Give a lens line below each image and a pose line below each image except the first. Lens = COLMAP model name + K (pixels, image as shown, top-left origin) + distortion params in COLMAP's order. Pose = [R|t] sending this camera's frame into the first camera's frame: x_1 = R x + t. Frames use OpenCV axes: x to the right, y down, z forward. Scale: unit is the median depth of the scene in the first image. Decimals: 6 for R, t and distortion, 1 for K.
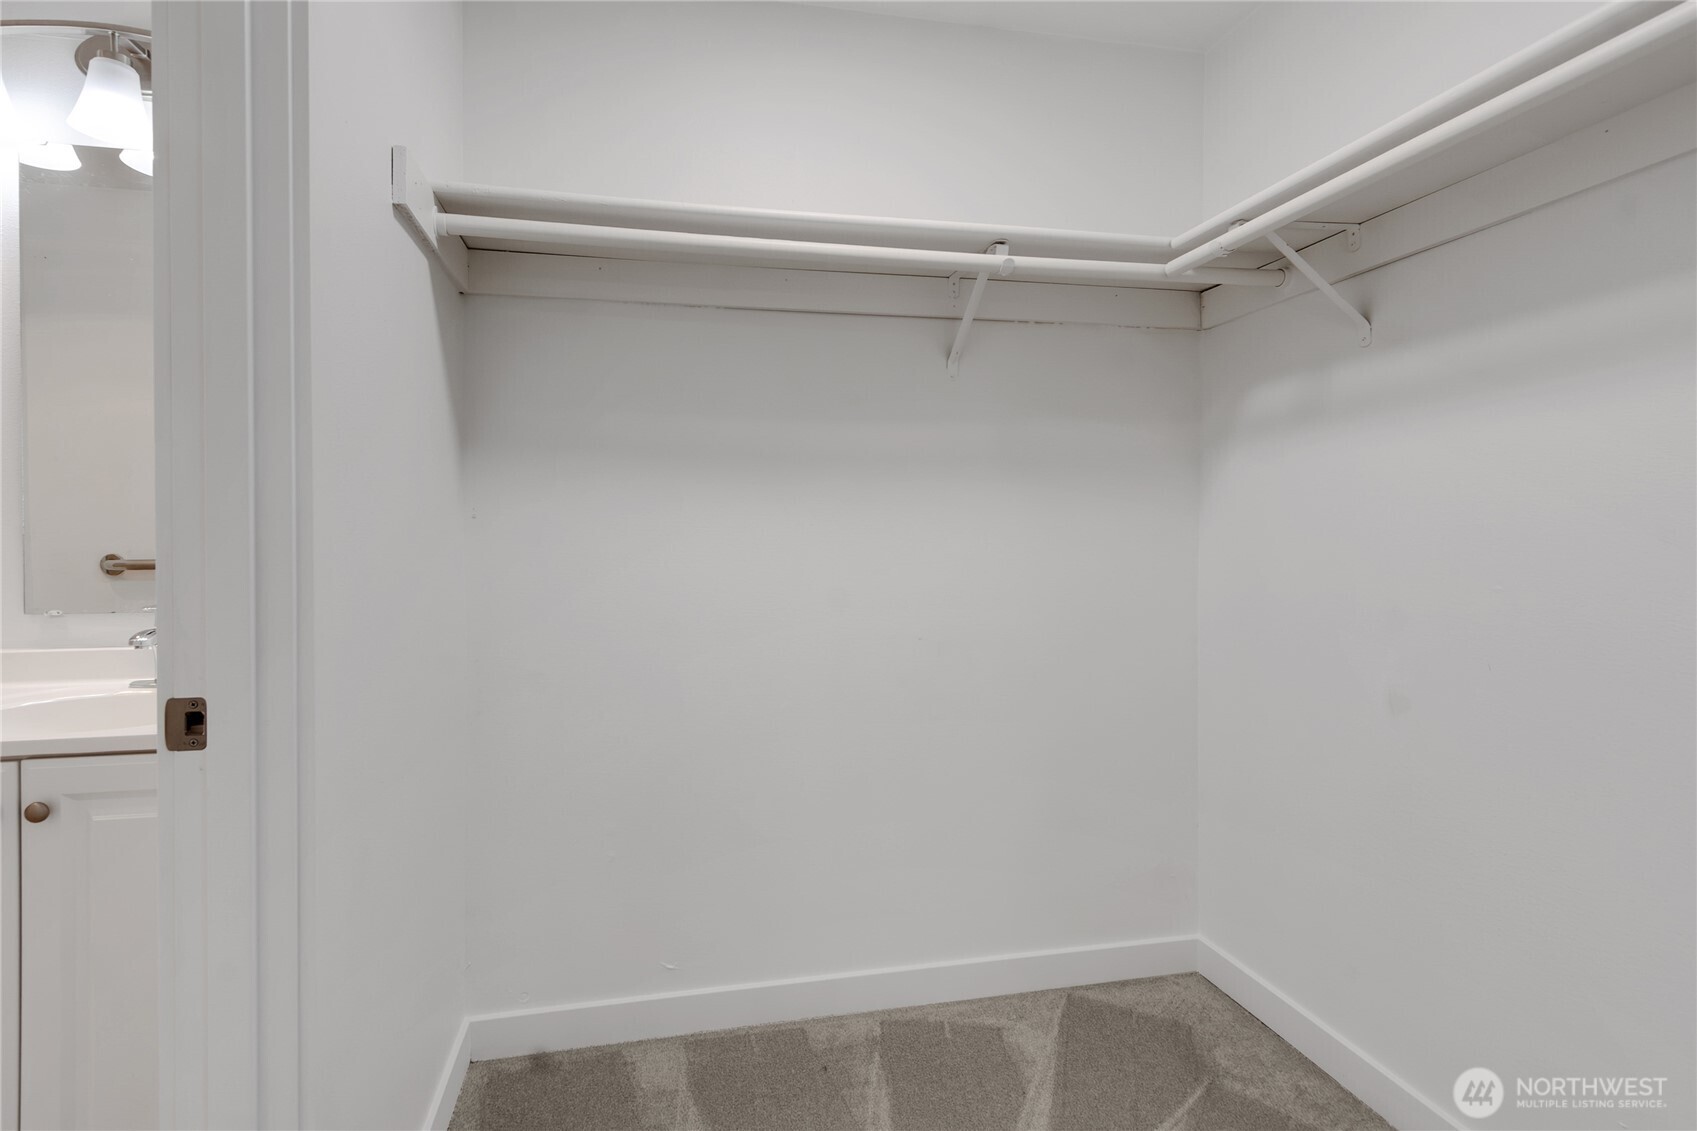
lens RADIAL K [[866.7, 0, 845.4], [0, 866.7, 533.5], [0, 0, 1]] dist [-0.014897, 0.001710]
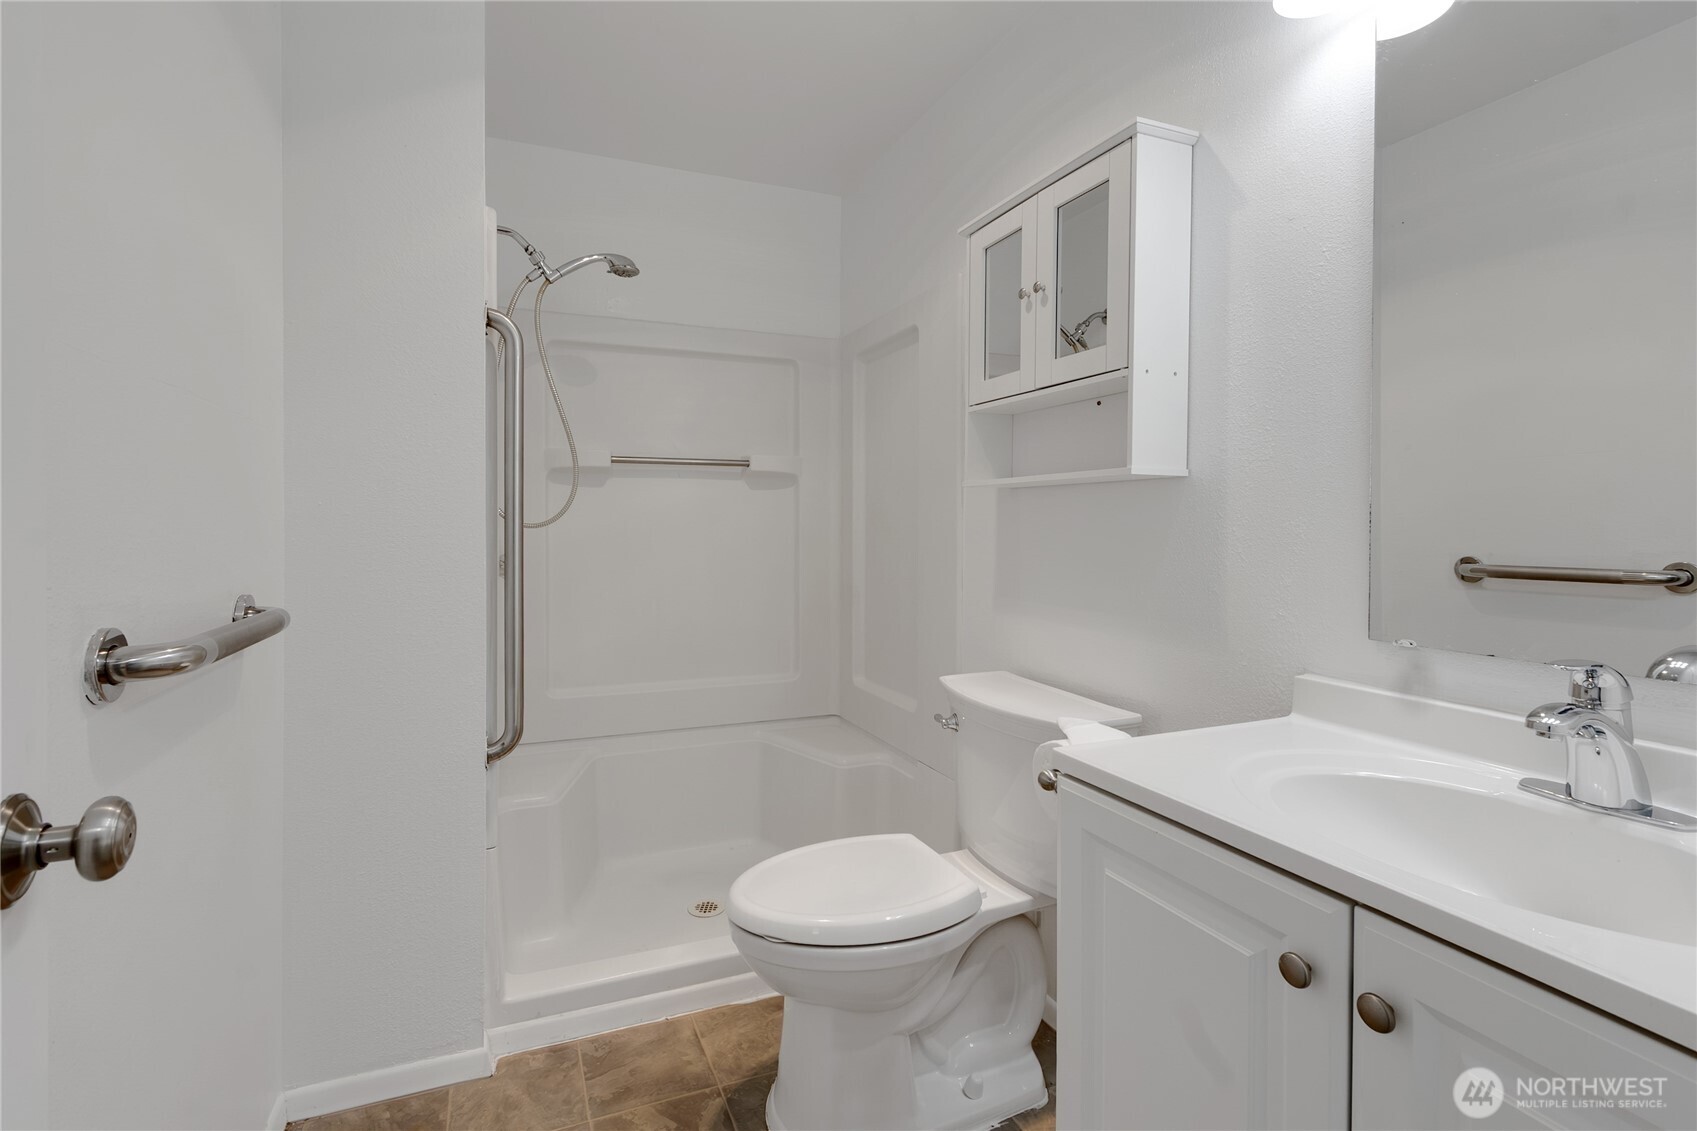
lens RADIAL K [[769.6, 0, 835.4], [0, 769.6, 544.5], [0, 0, 1]] dist [0.002185, 0.000182]
pose [[0.195418, 0.028472, -0.980307, -0.388434], [-0.007008, 0.999594, 0.027635, -0.005257], [0.980695, 0.001469, 0.195539, 0.406922]]
